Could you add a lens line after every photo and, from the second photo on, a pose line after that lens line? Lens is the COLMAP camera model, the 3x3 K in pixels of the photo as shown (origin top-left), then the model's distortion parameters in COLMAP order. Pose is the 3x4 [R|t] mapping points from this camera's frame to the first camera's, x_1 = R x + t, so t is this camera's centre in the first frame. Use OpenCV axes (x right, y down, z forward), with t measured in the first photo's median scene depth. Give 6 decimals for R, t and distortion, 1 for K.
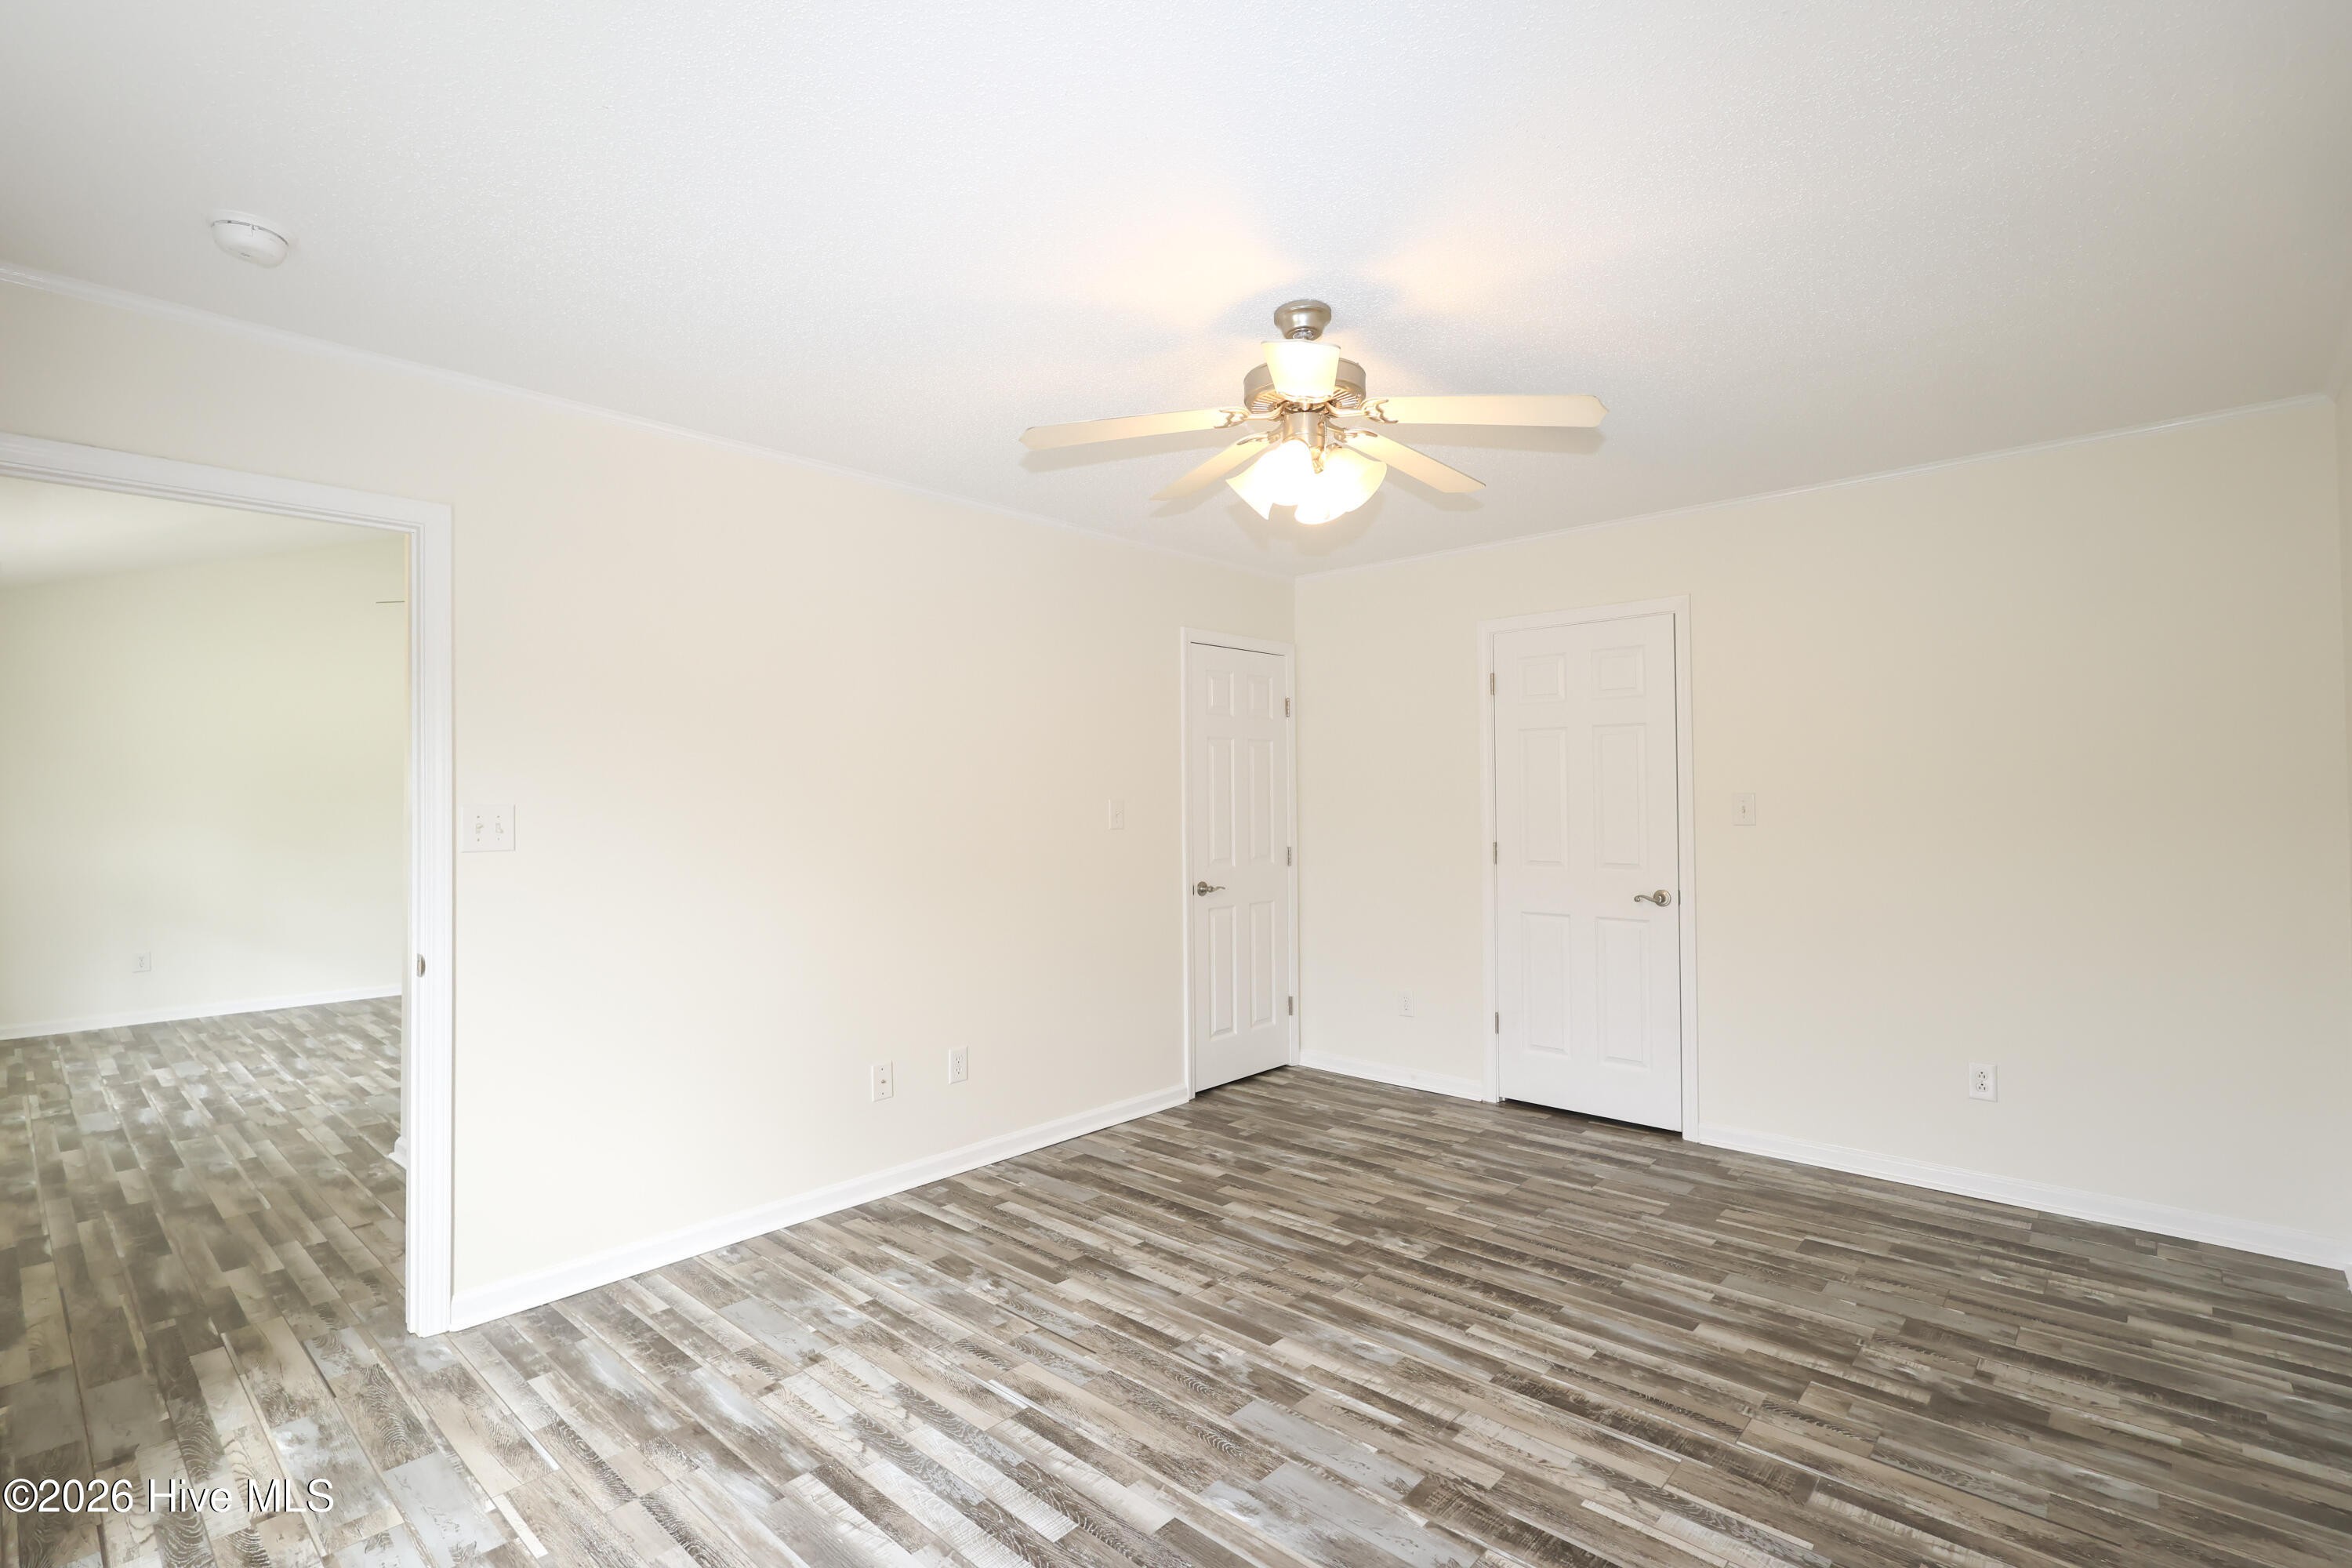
lens RADIAL K [[1109.8, 0, 1170.1], [0, 1109.8, 784.6], [0, 0, 1]] dist [-0.003118, 0.001959]
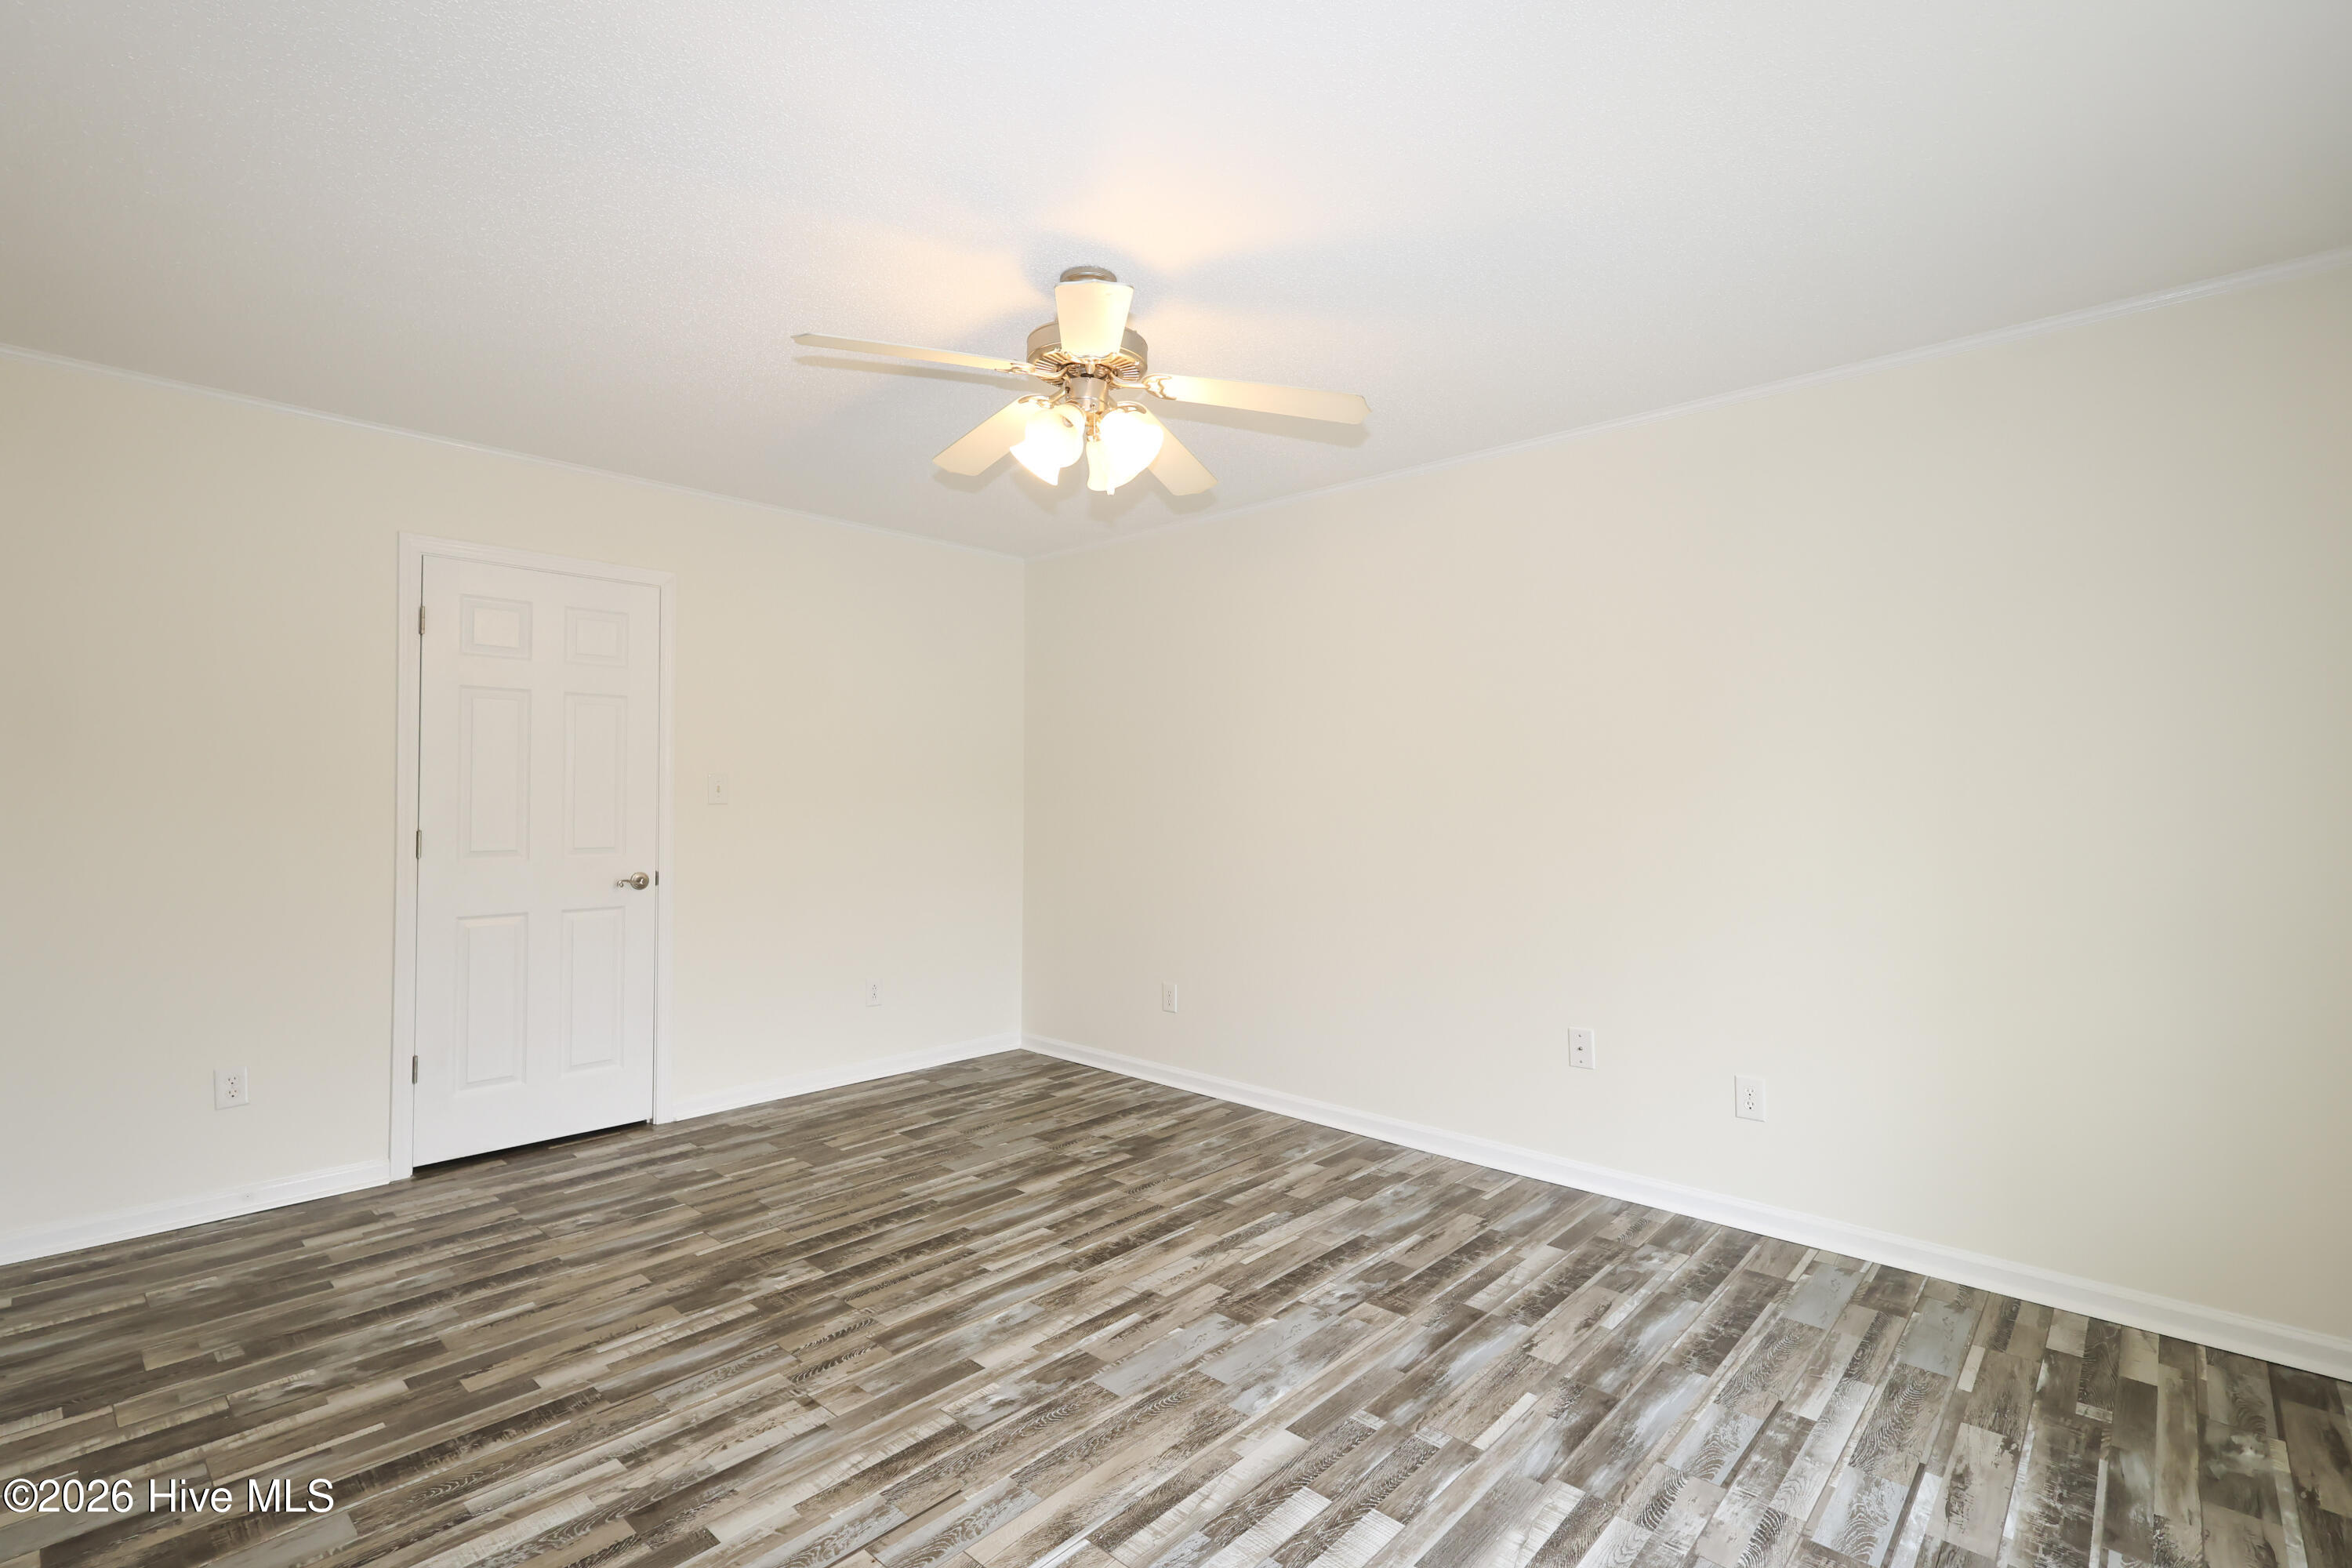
lens RADIAL K [[1109.8, 0, 1179.8], [0, 1109.8, 786.8], [0, 0, 1]] dist [-0.003118, 0.001959]
pose [[-0.027838, 0.018204, 0.999447, -0.705529], [-0.017416, 0.999674, -0.018694, 0.041853], [-0.999461, -0.017926, -0.027512, 0.751281]]
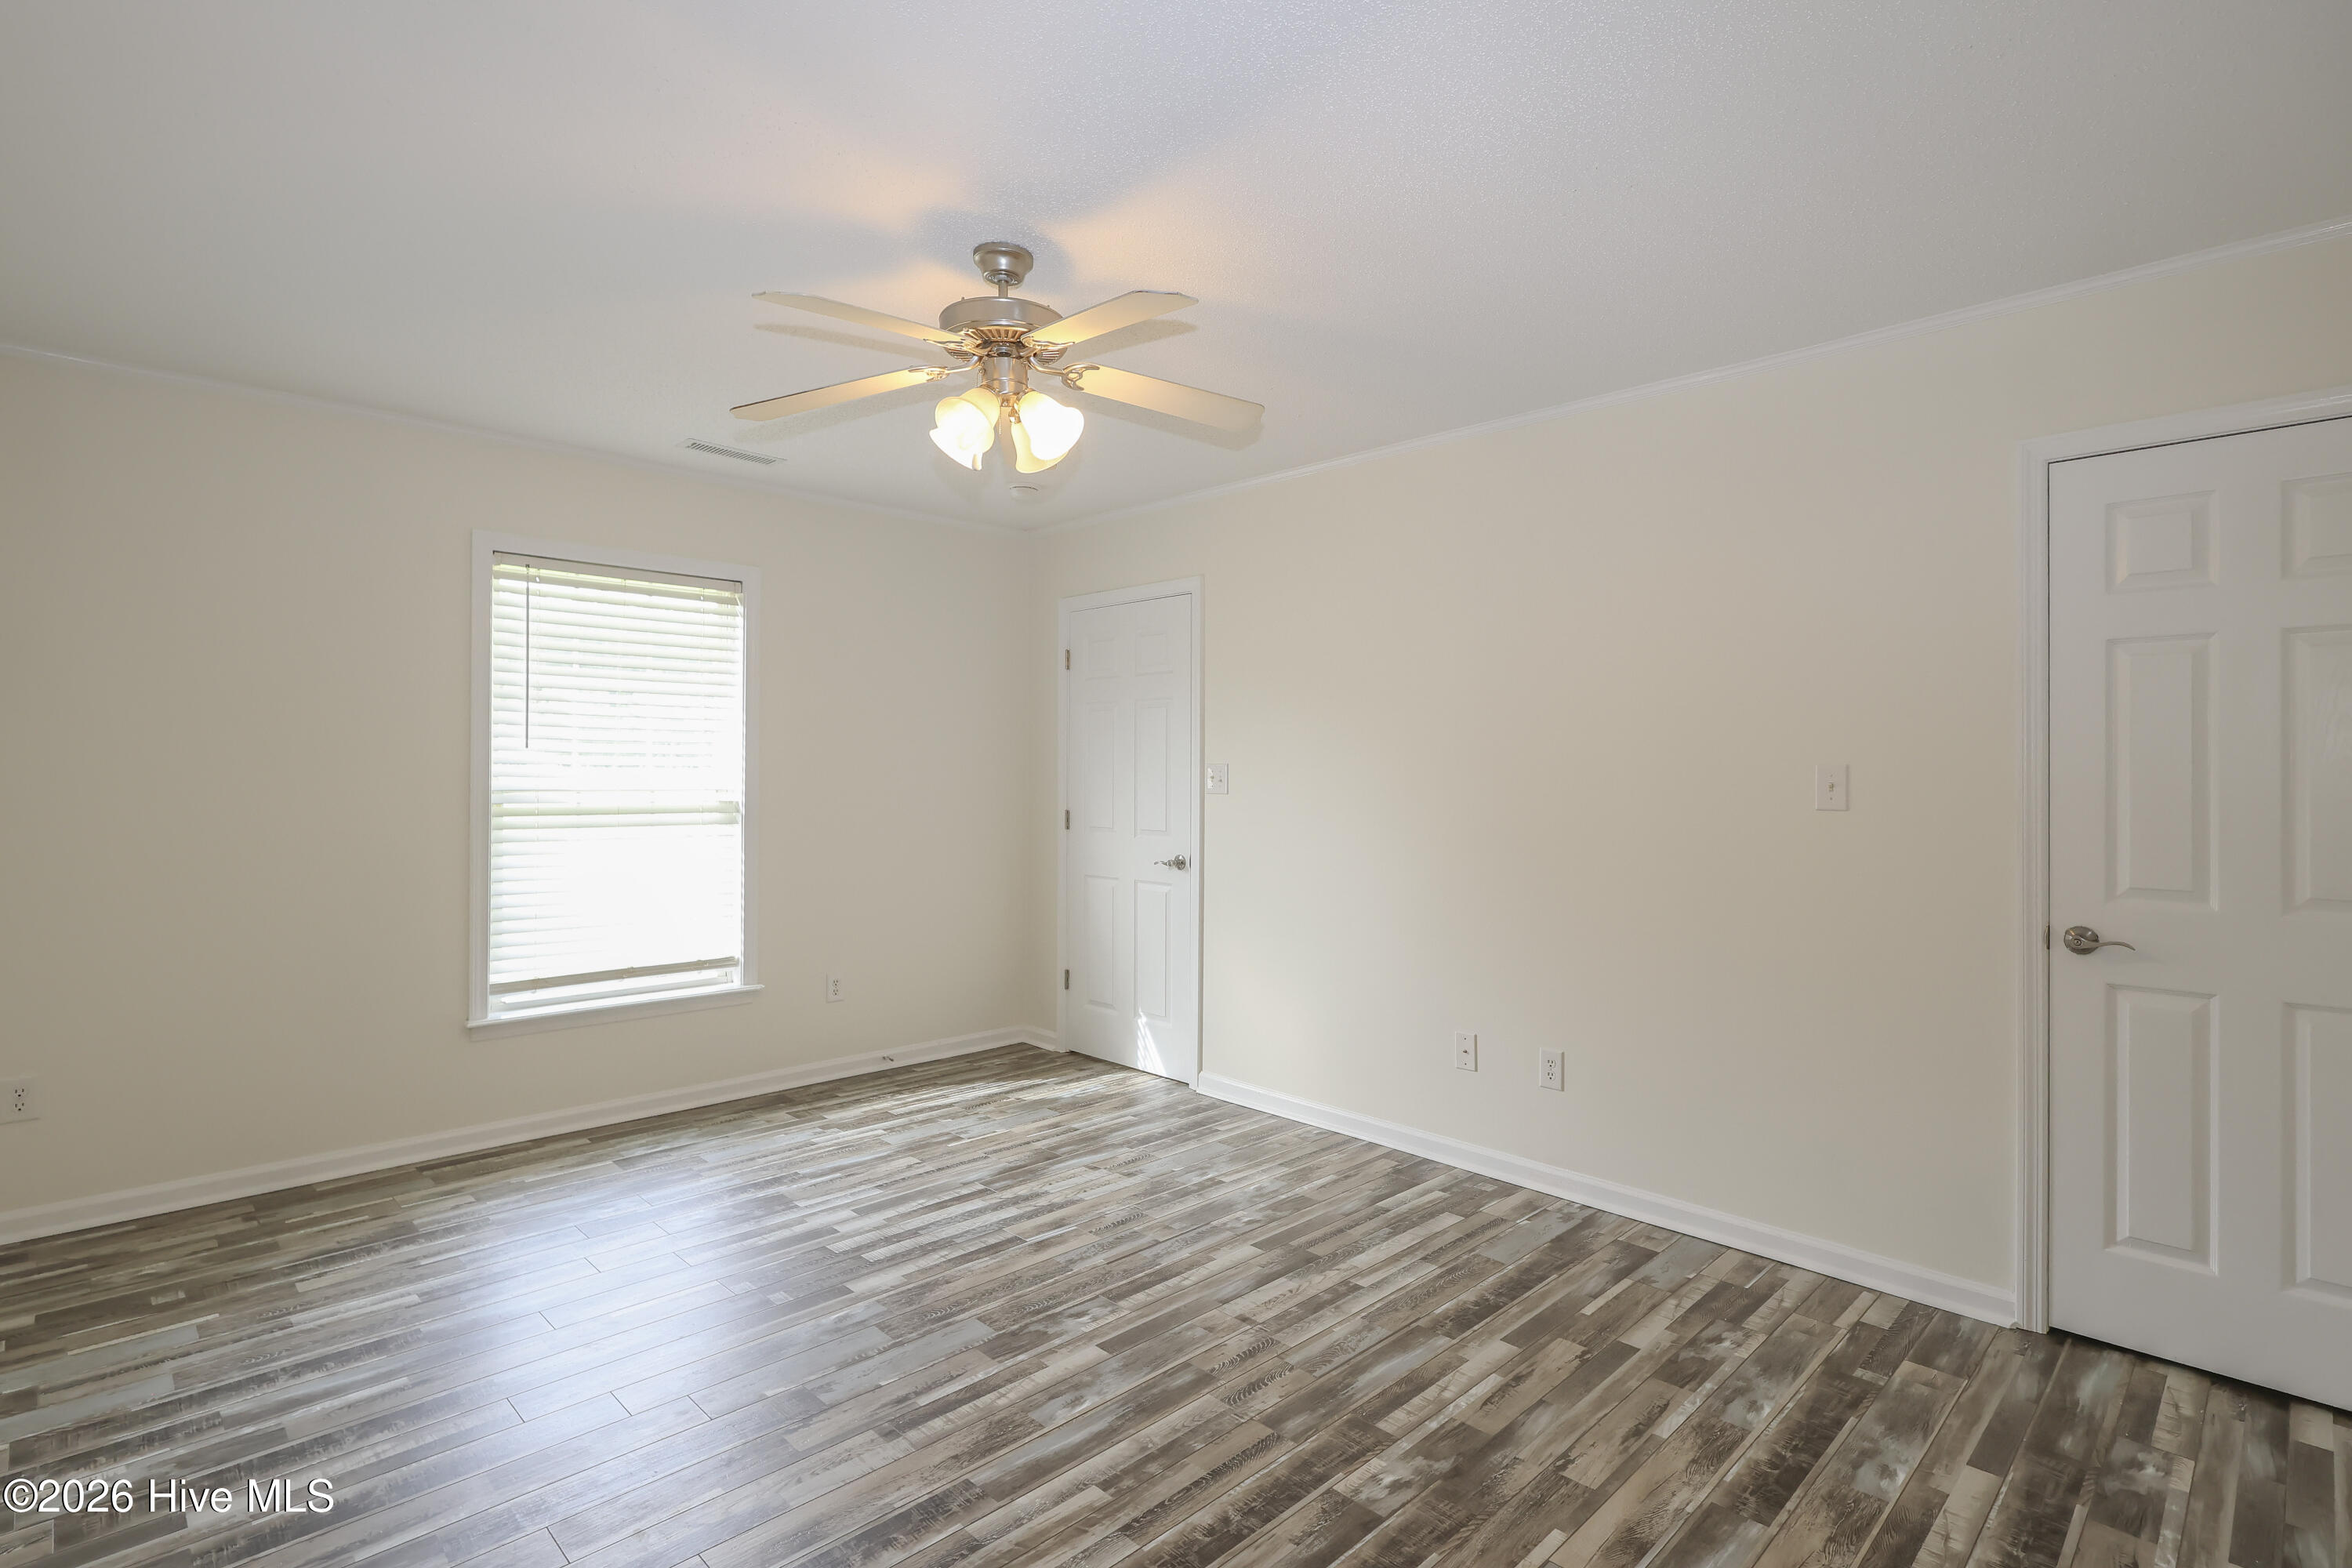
lens RADIAL K [[1109.8, 0, 1173.2], [0, 1109.8, 766.7], [0, 0, 1]] dist [-0.003118, 0.001959]
pose [[-0.046520, 0.005803, -0.998900, 0.866407], [0.006368, 0.999965, 0.005512, 0.015128], [0.998897, -0.006104, -0.046555, 0.953555]]
